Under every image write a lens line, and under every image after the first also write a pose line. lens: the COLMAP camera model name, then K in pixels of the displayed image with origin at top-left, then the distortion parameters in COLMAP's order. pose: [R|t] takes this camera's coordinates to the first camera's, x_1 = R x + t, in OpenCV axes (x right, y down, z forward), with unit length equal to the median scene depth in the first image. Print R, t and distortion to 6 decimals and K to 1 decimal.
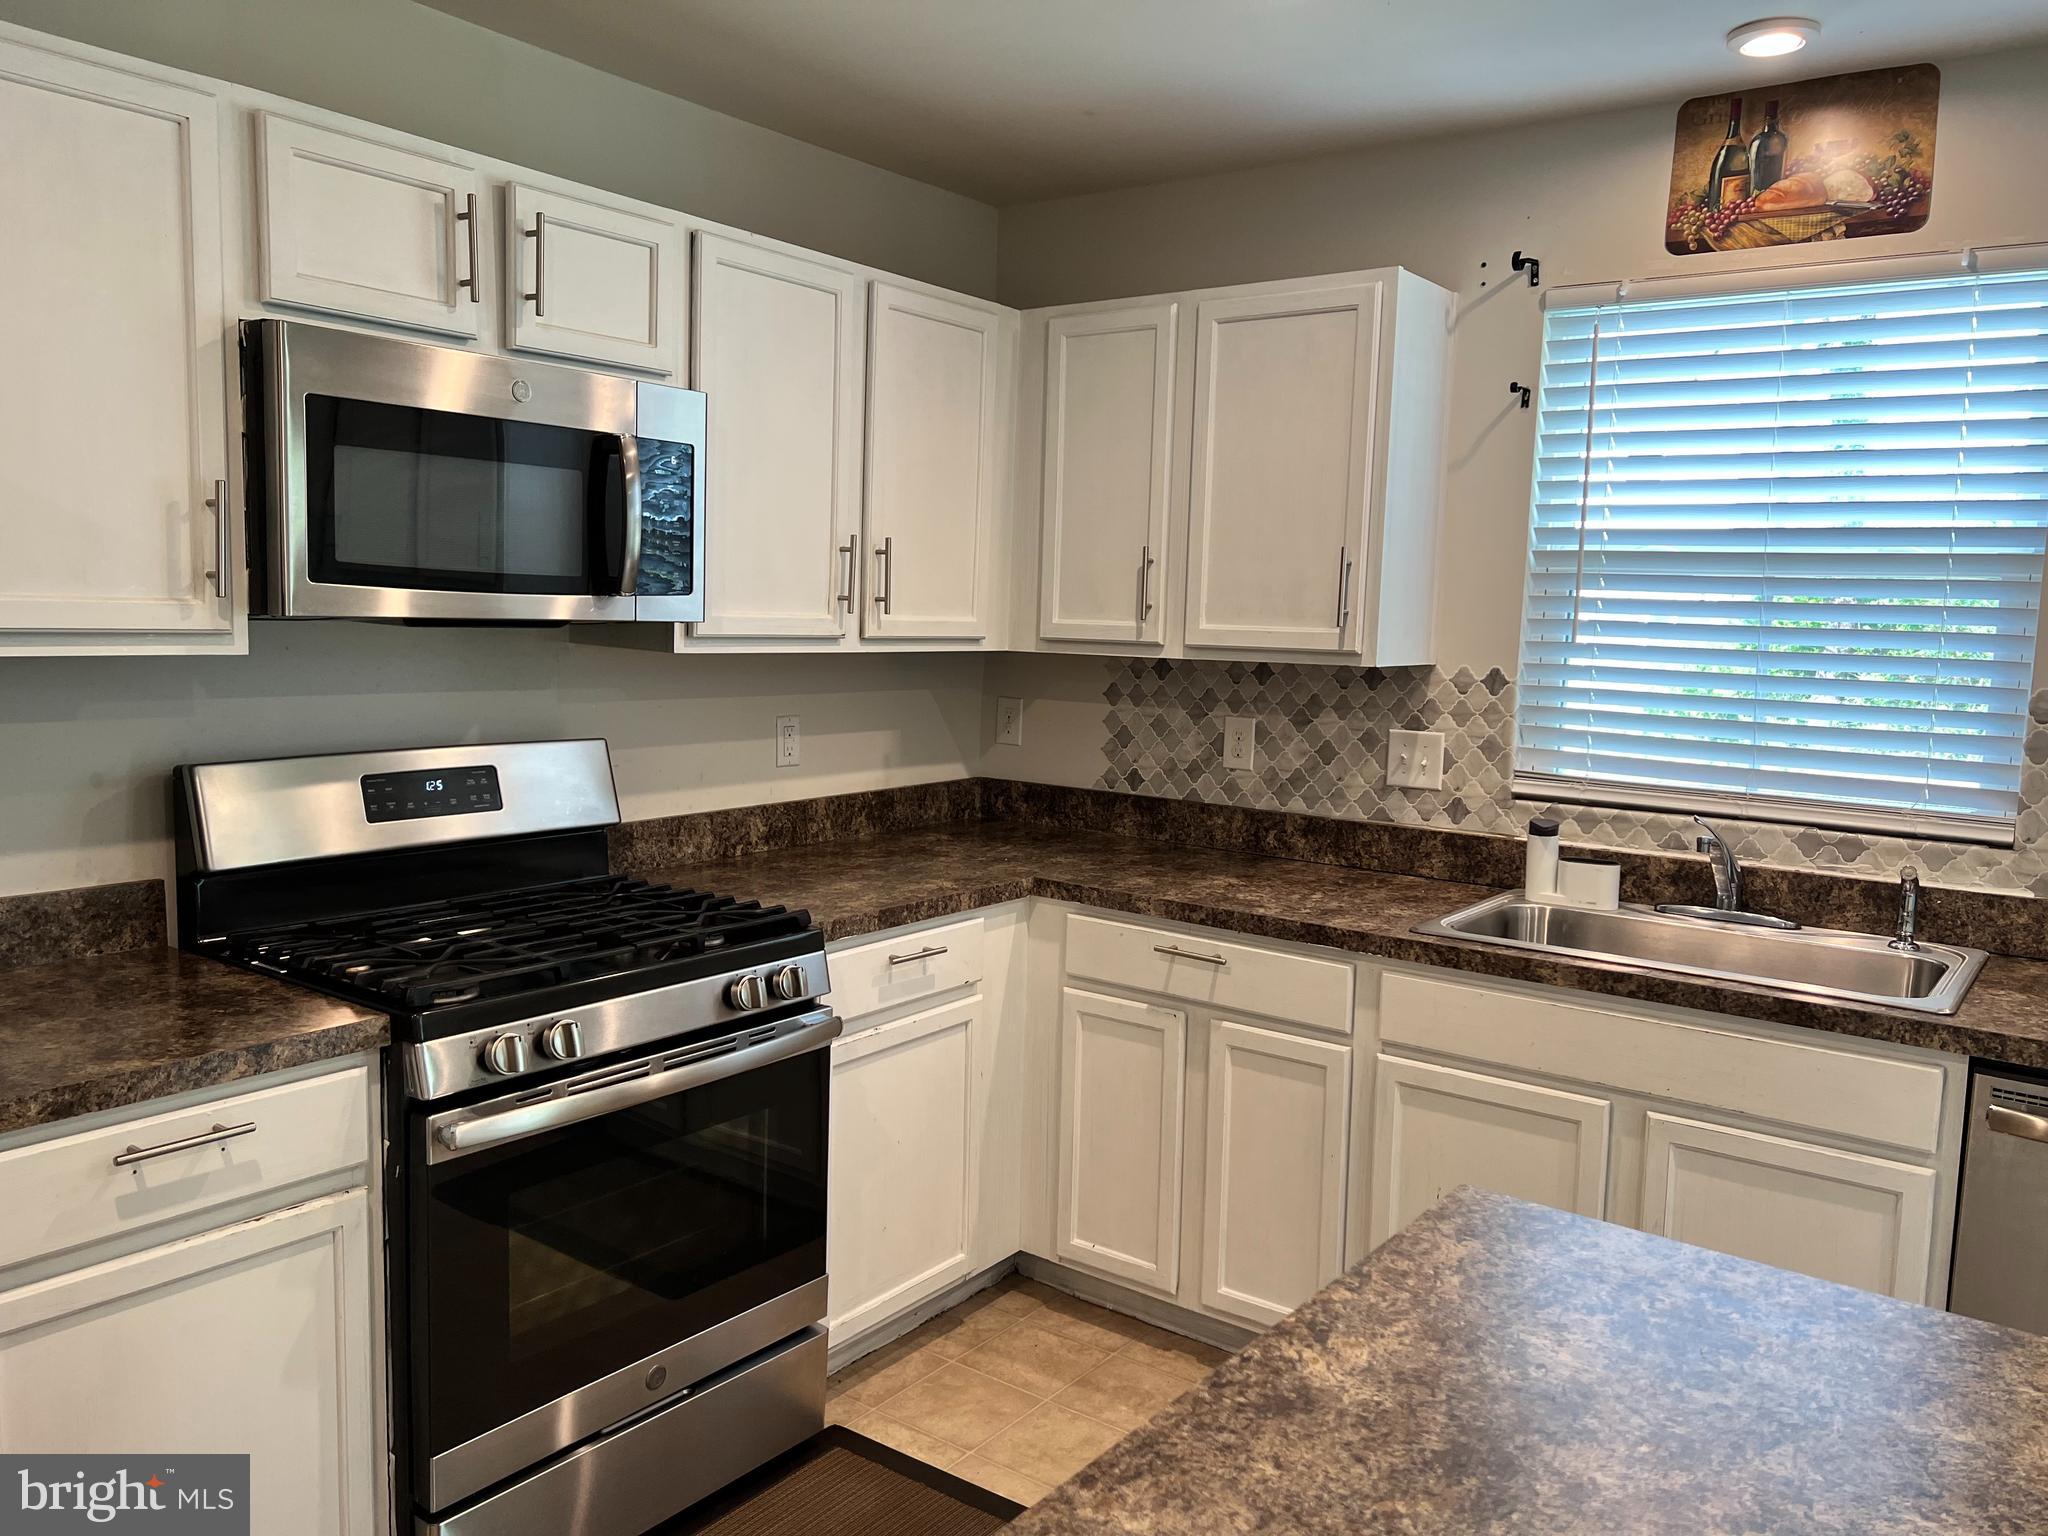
lens RADIAL K [[1525.6, 0, 1013.0], [0, 1525.6, 771.2], [0, 0, 1]] dist [0.047756, -0.061162]
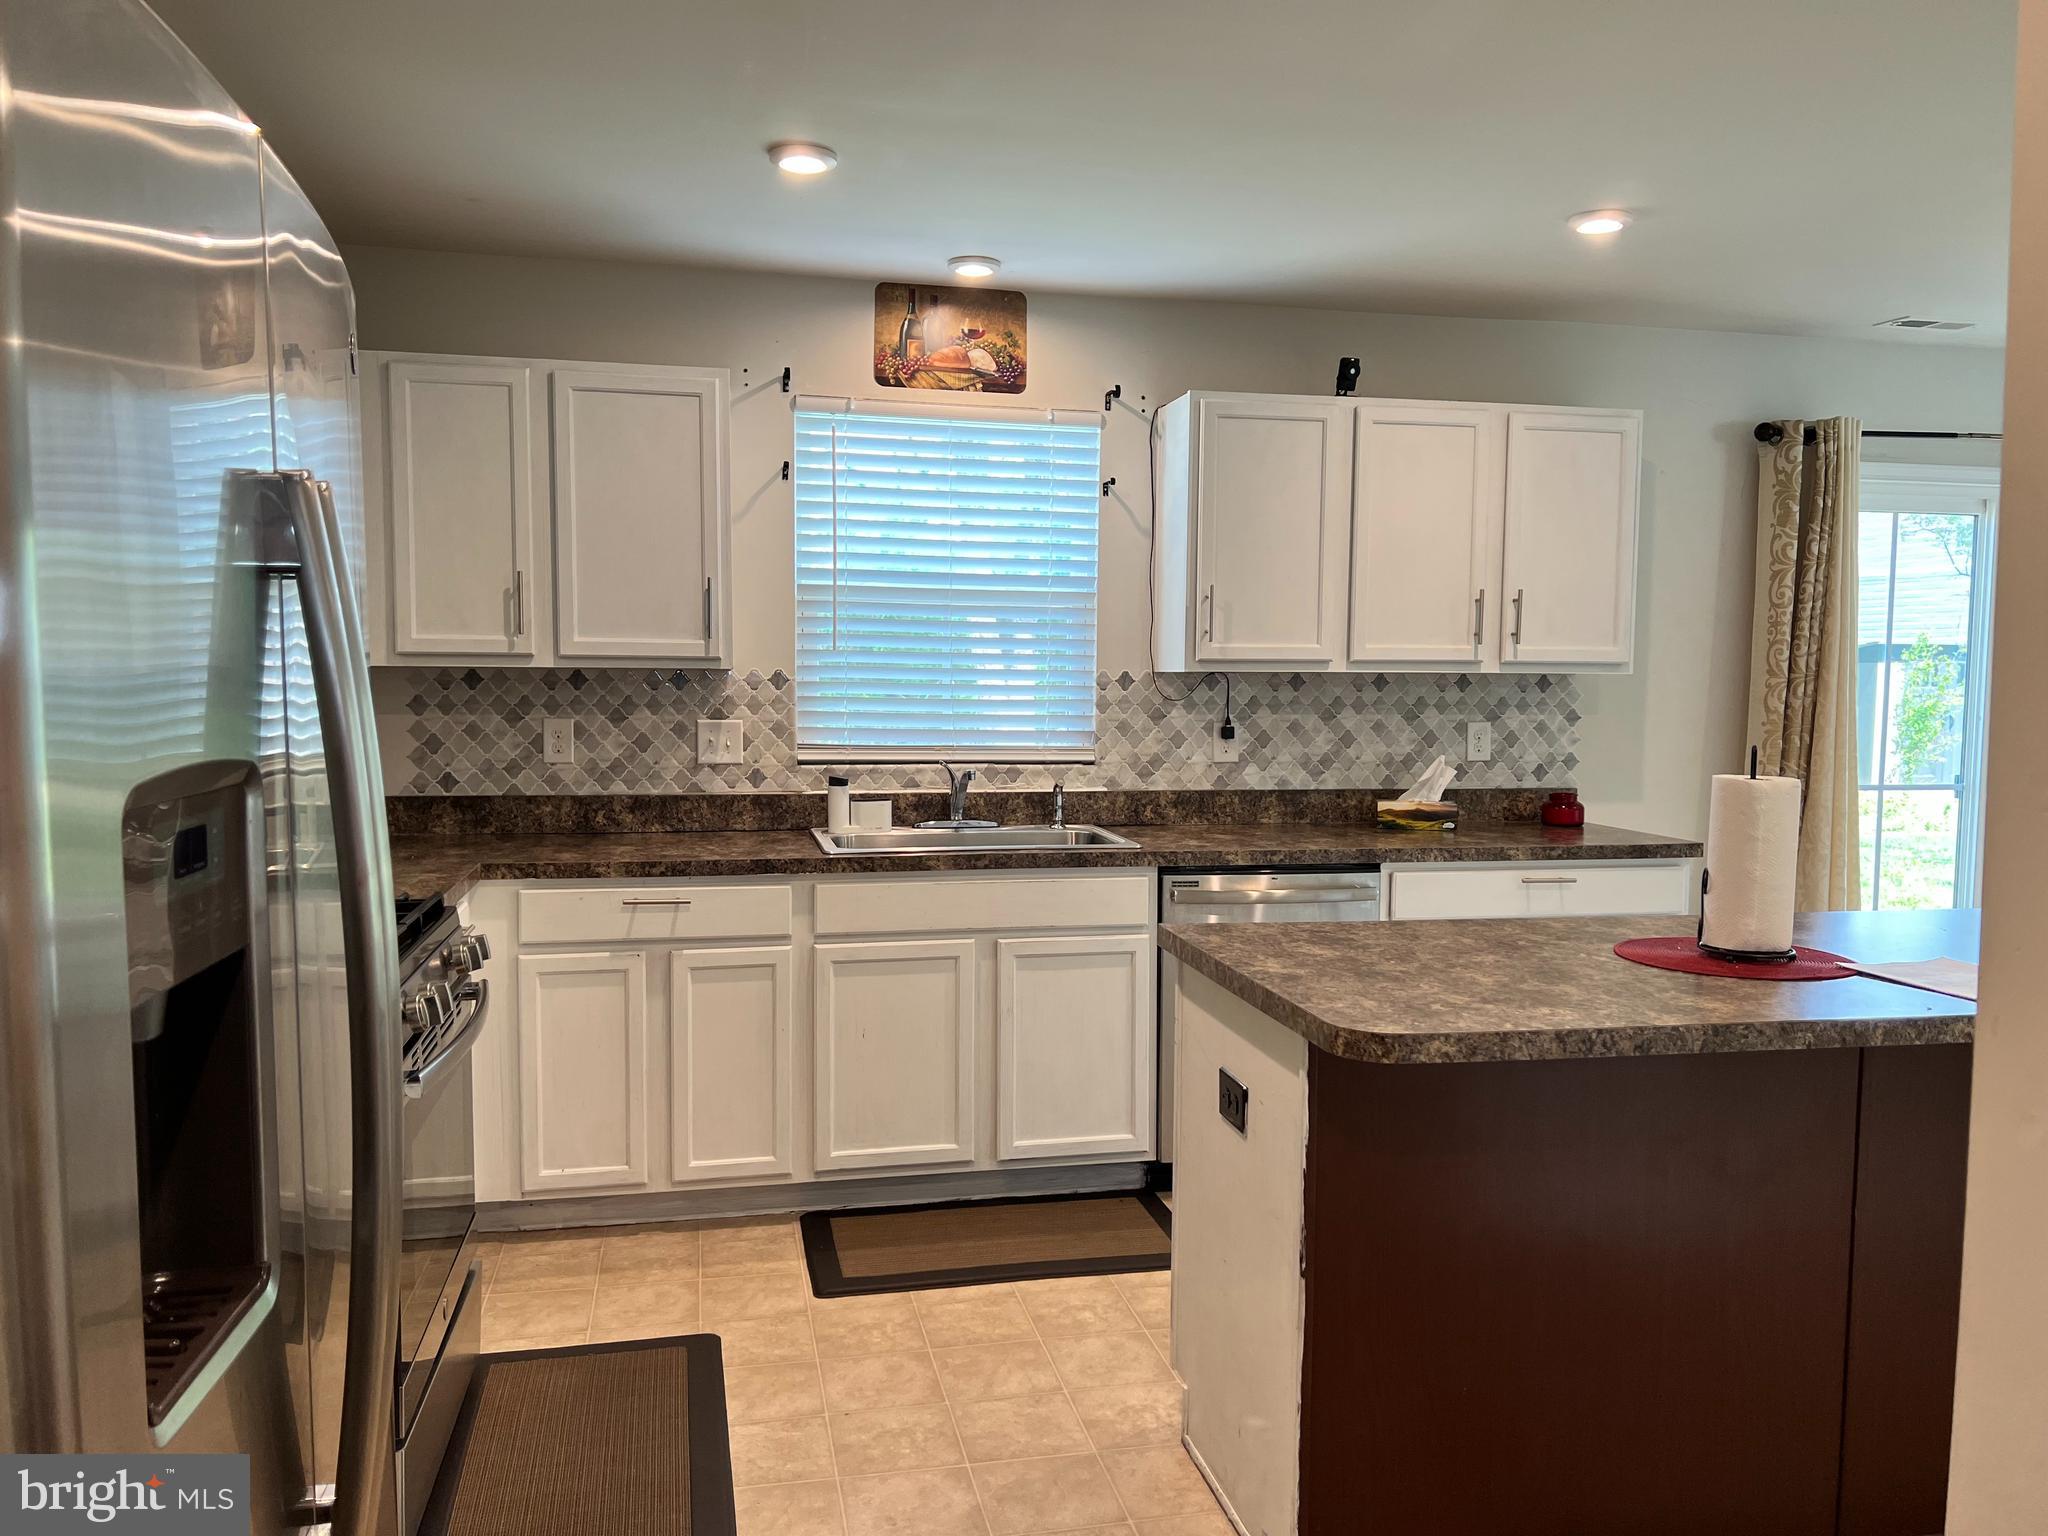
lens RADIAL K [[1525.6, 0, 1033.9], [0, 1525.6, 789.9], [0, 0, 1]] dist [0.047756, -0.061162]
pose [[0.647390, -0.081456, 0.757793, -0.575056], [0.088970, 0.995552, 0.031005, 0.017006], [-0.756948, 0.047349, 0.651758, -0.046451]]
